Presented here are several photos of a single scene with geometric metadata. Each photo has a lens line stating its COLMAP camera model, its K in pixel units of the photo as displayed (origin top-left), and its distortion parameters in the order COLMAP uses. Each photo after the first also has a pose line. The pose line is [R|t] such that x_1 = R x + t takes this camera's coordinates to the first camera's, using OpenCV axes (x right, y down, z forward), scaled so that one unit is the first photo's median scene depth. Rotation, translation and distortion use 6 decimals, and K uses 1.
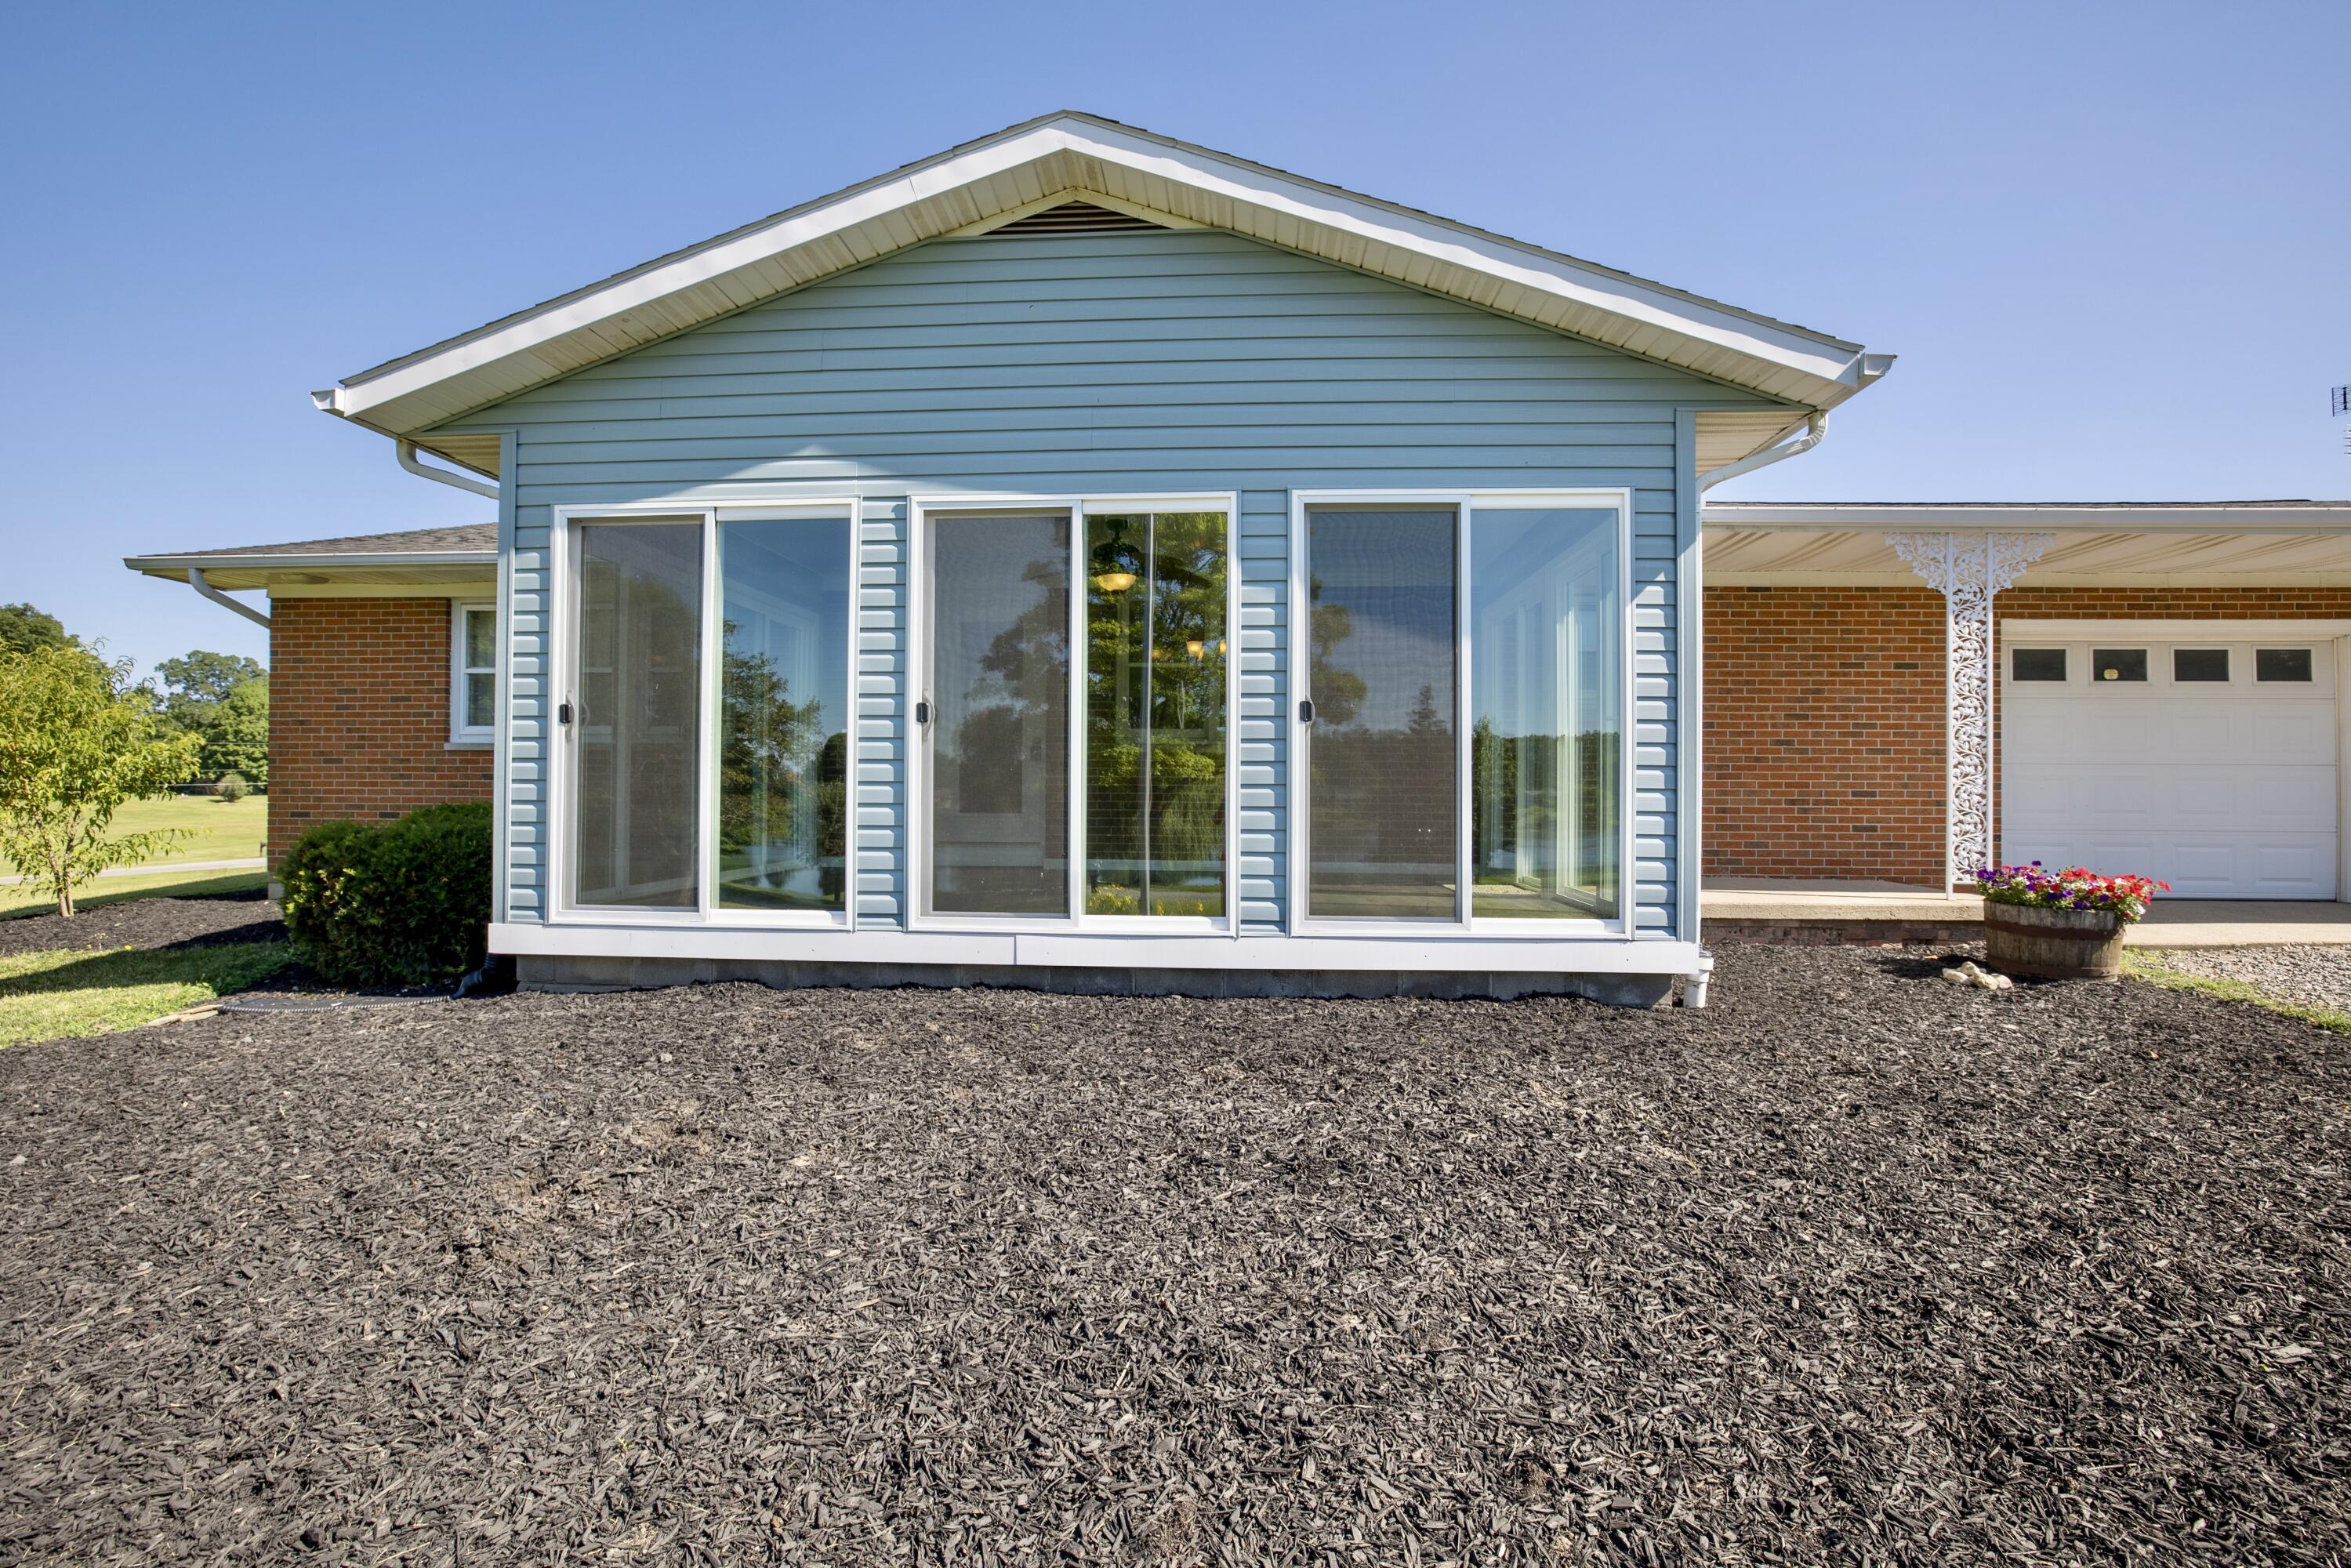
lens RADIAL K [[1011.8, 0, 1175.5], [0, 1011.8, 784.0], [0, 0, 1]] dist [-0.050273, 0.015871]
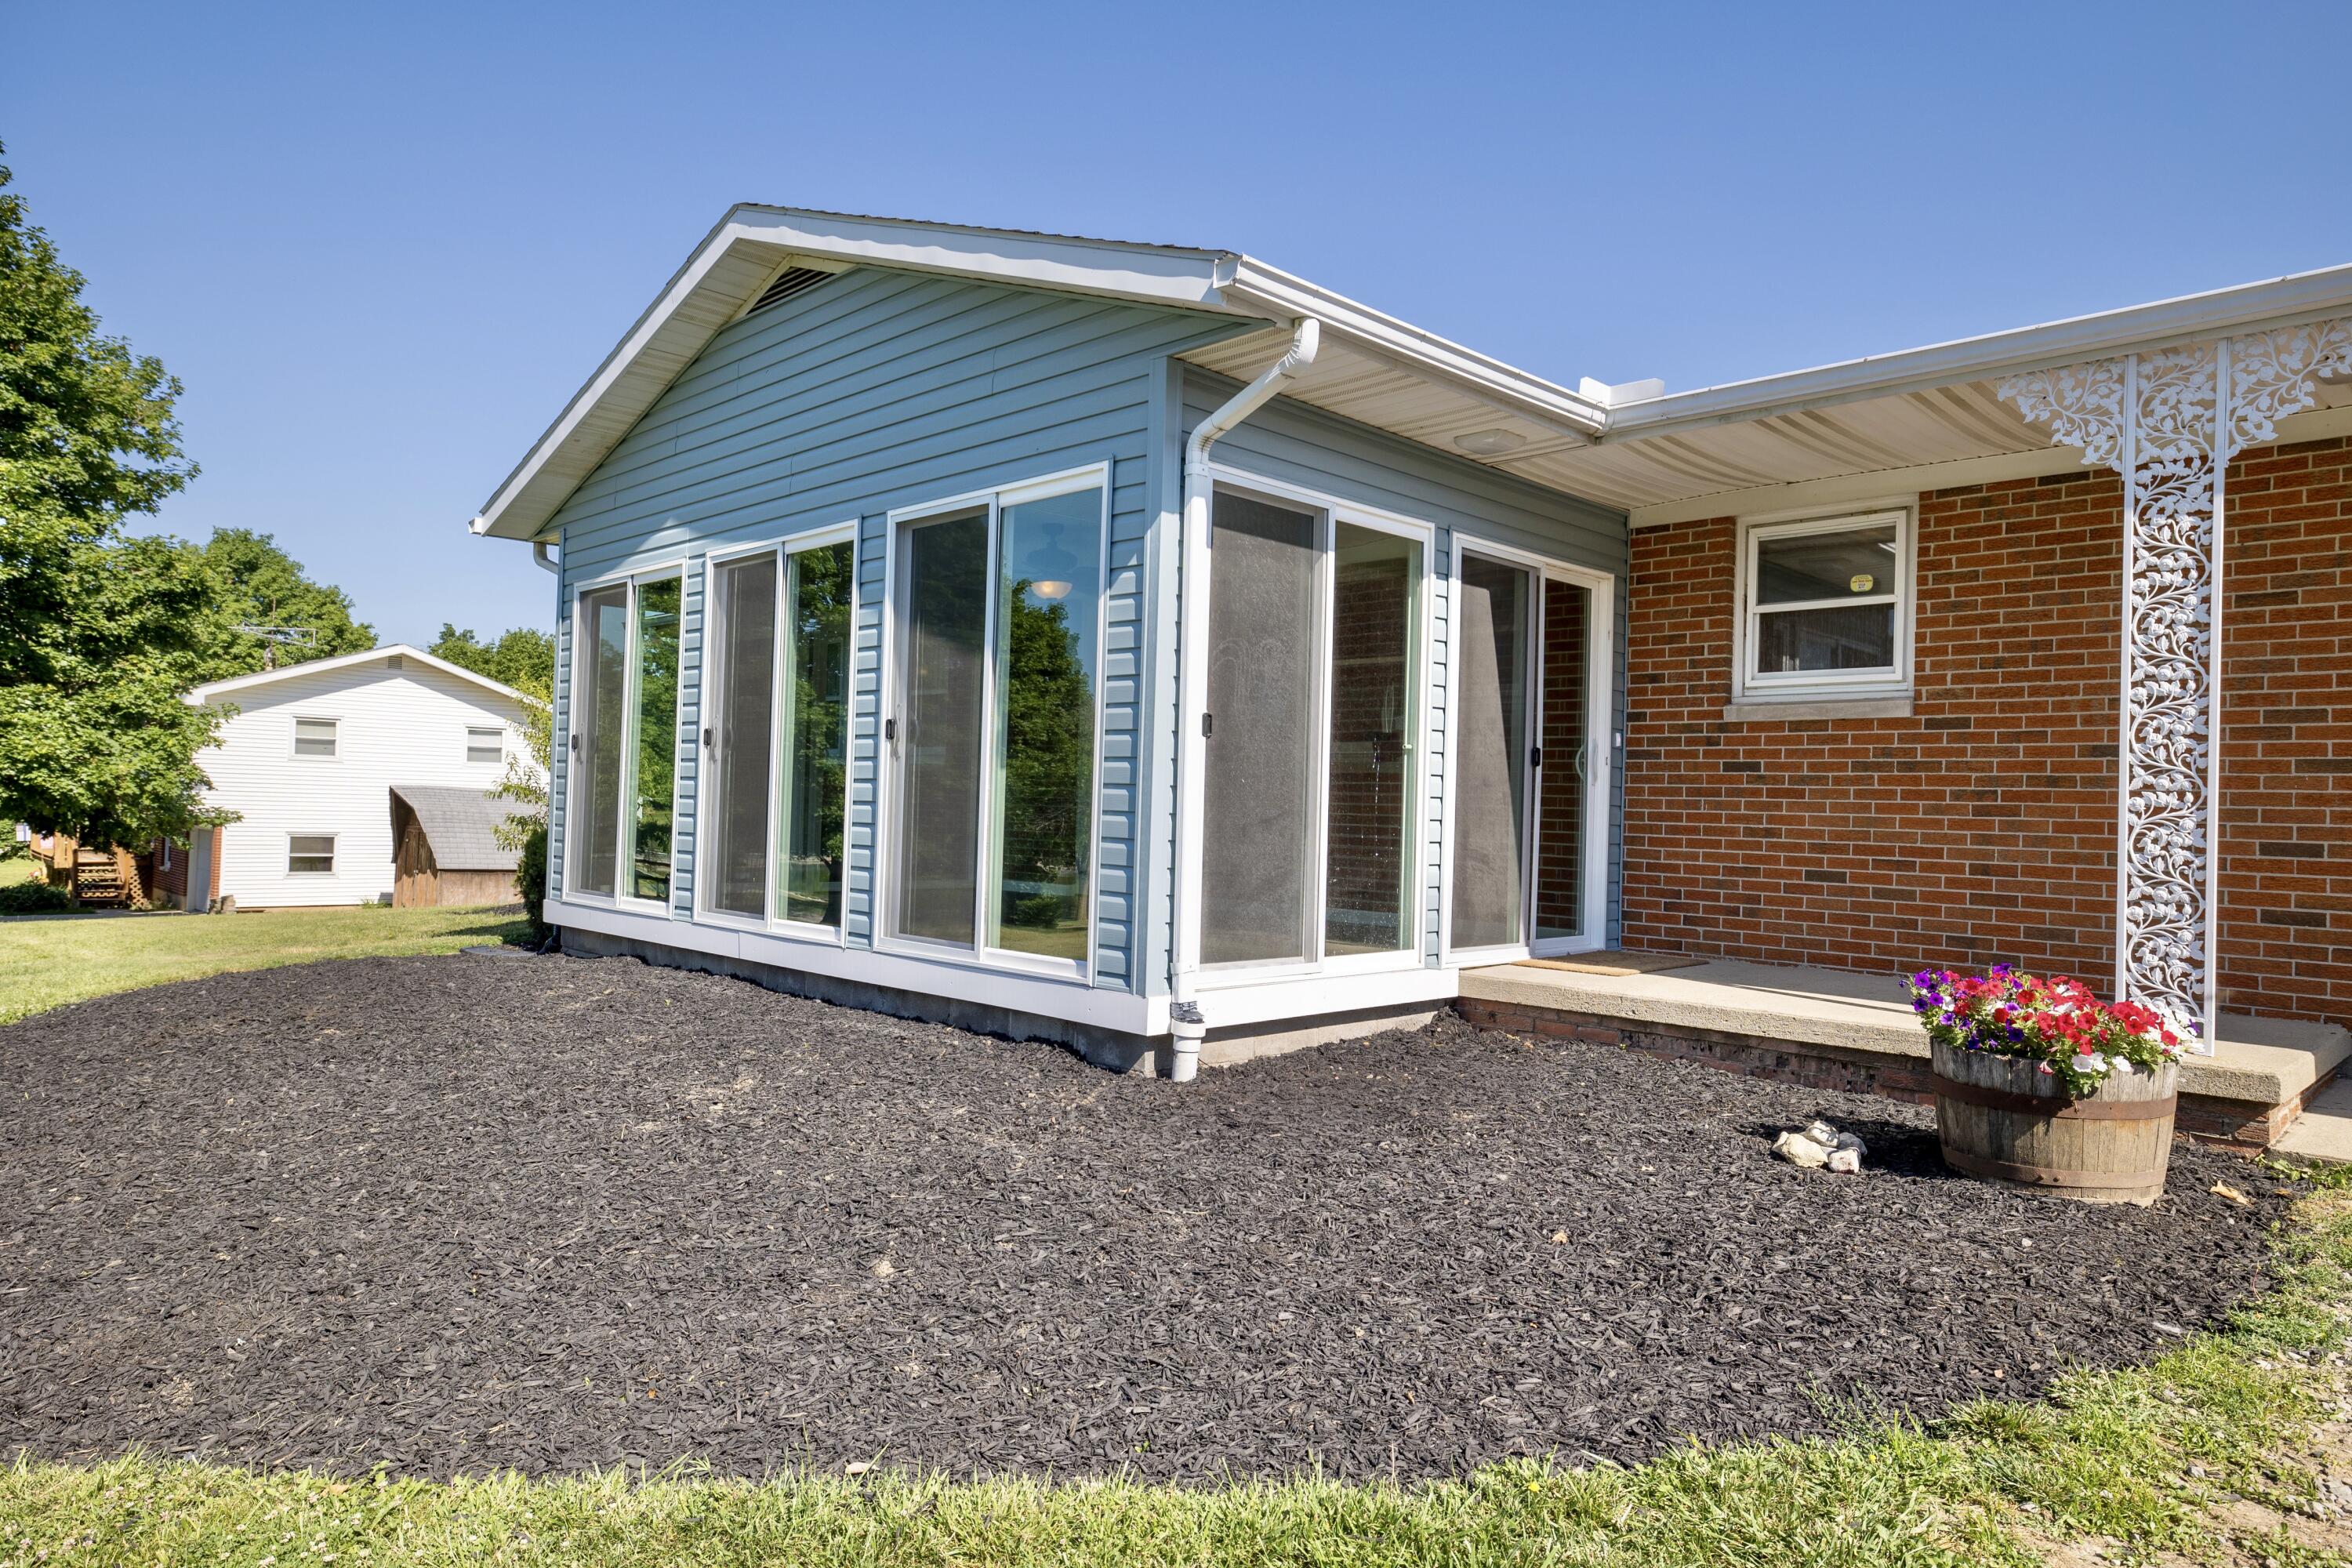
lens RADIAL K [[1449.1, 0, 1176.0], [0, 1449.1, 784.0], [0, 0, 1]] dist [-0.021388, 0.031276]
pose [[0.747635, 0.003705, -0.664099, 0.935849], [-0.021003, 0.999616, -0.018068, 0.002209], [0.663777, 0.027457, 0.747426, 0.079653]]
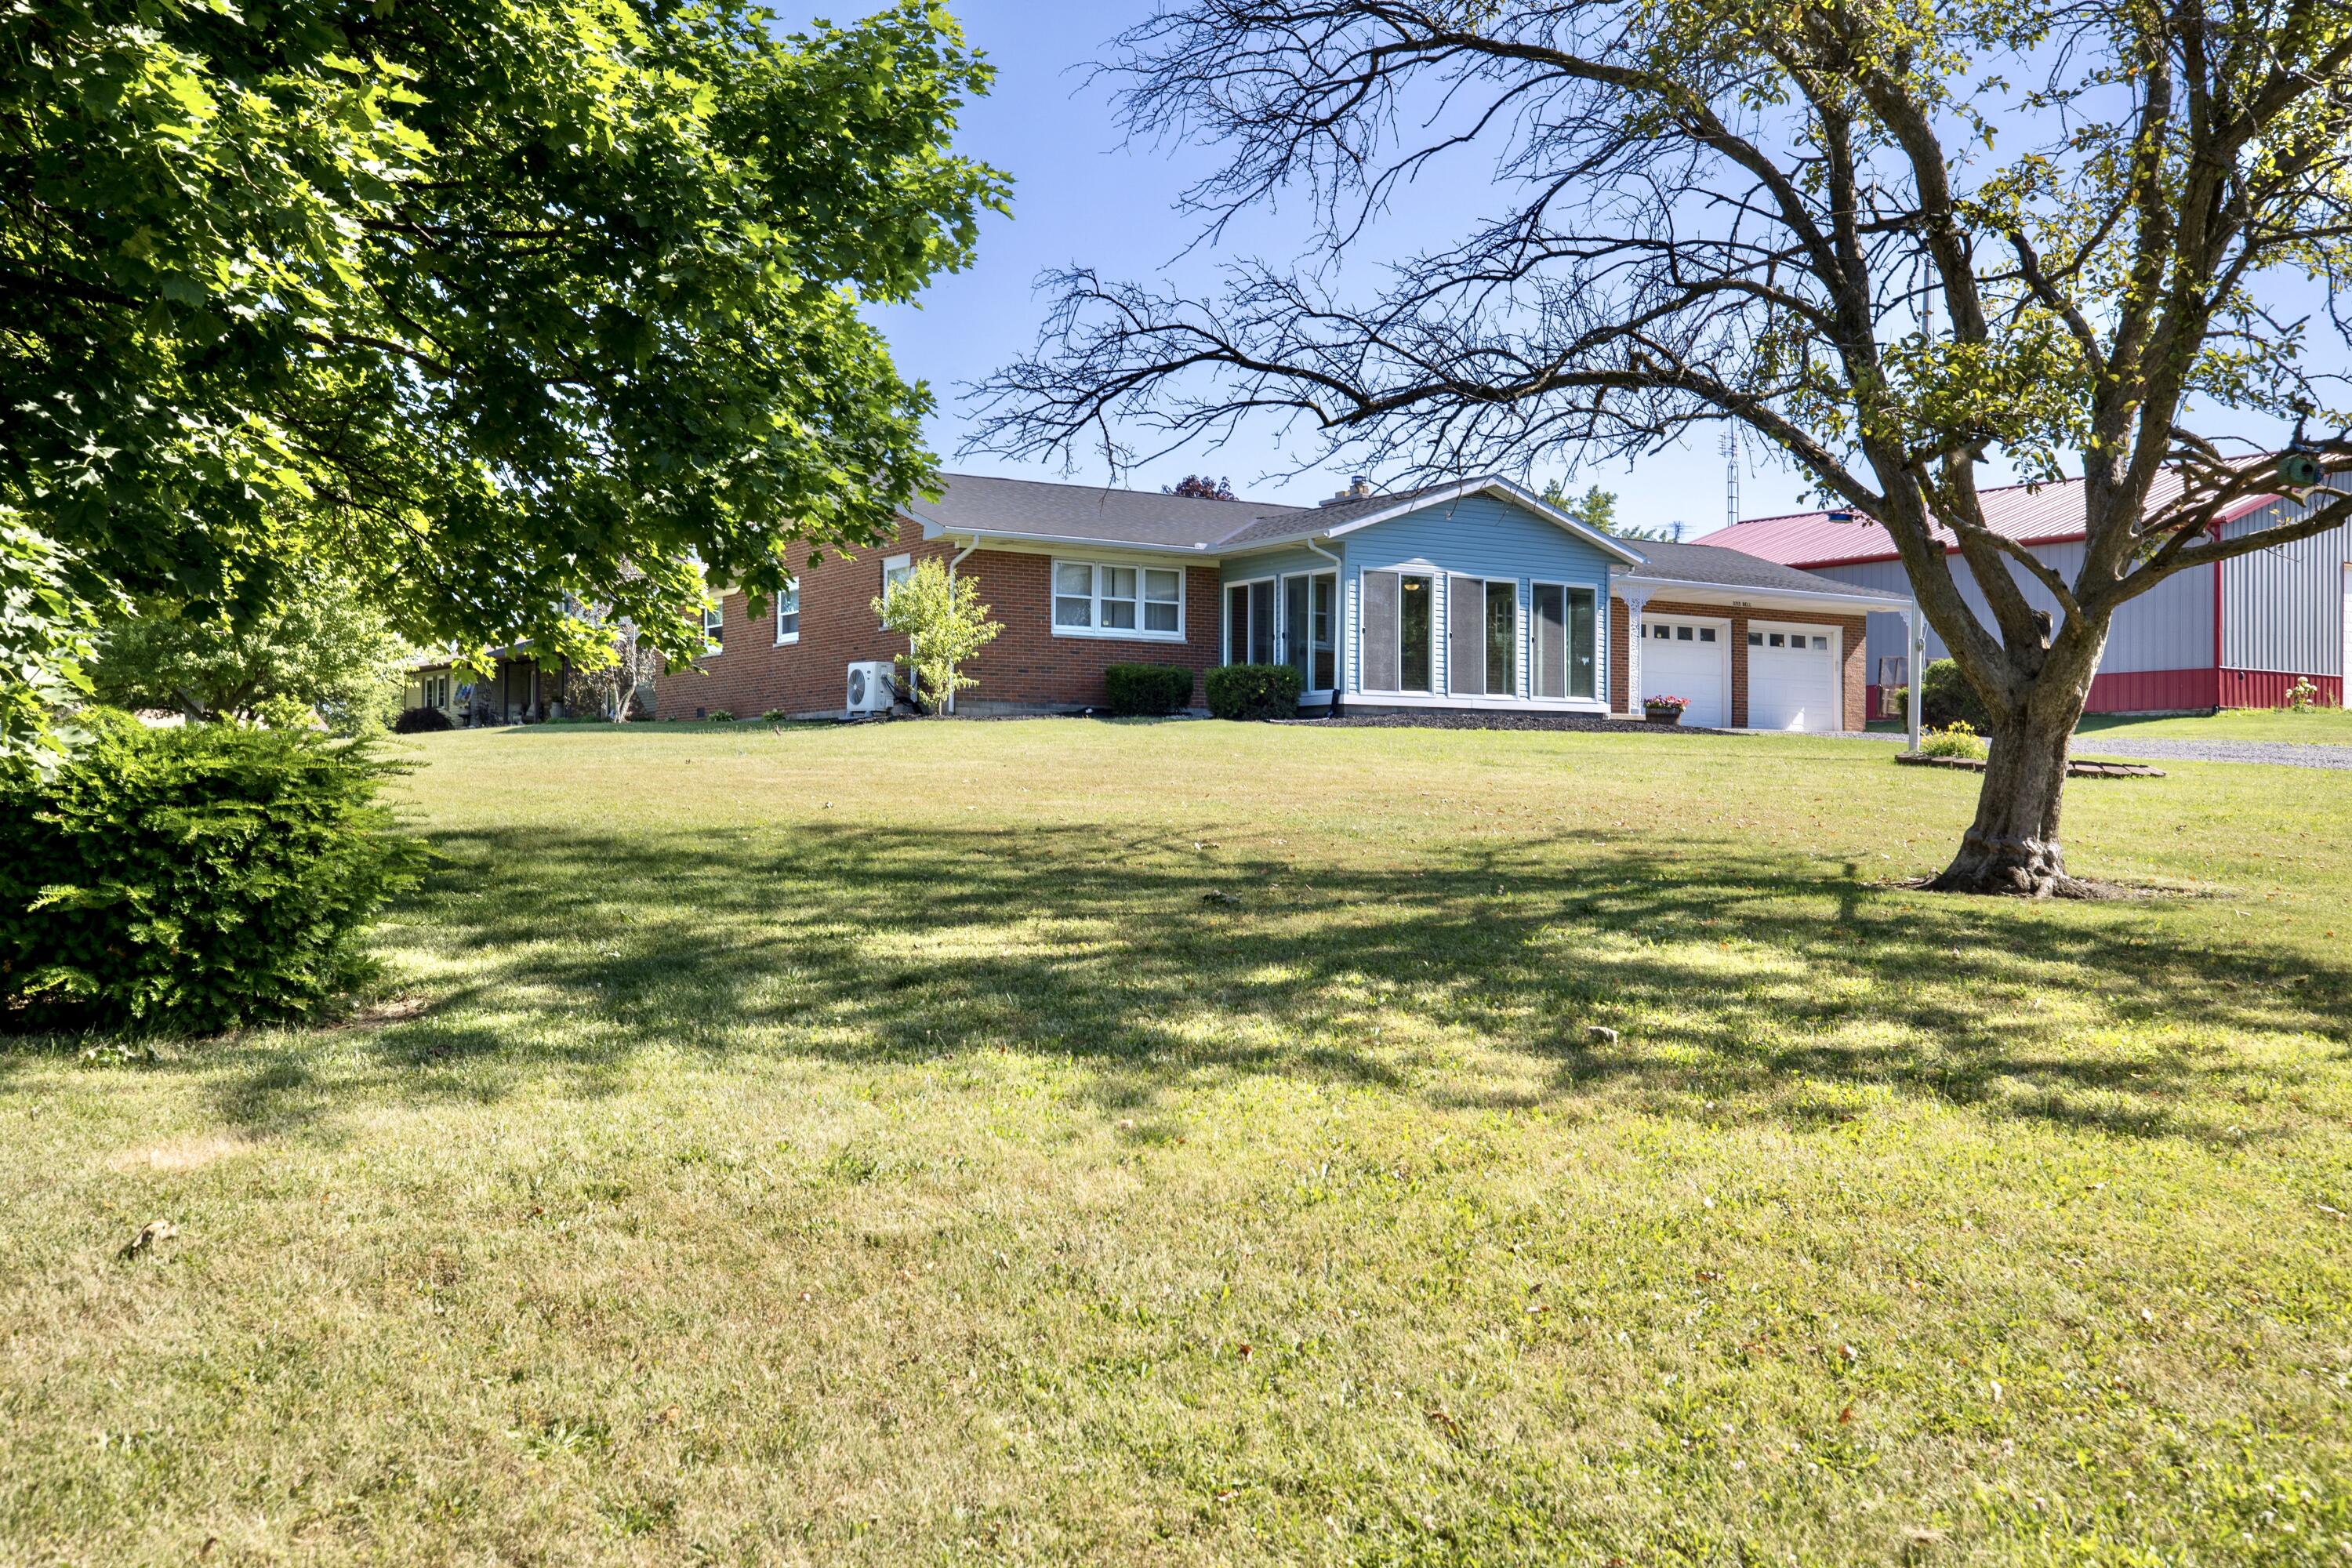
lens RADIAL K [[2329.4, 0, 1176.0], [0, 2329.4, 784.0], [0, 0, 1]] dist [0.001172, 0.000133]
pose [[0.795470, 0.003335, 0.605983, -4.328705], [0.004341, 0.999928, -0.011201, 0.389278], [-0.605977, 0.011541, 0.795398, -3.533832]]
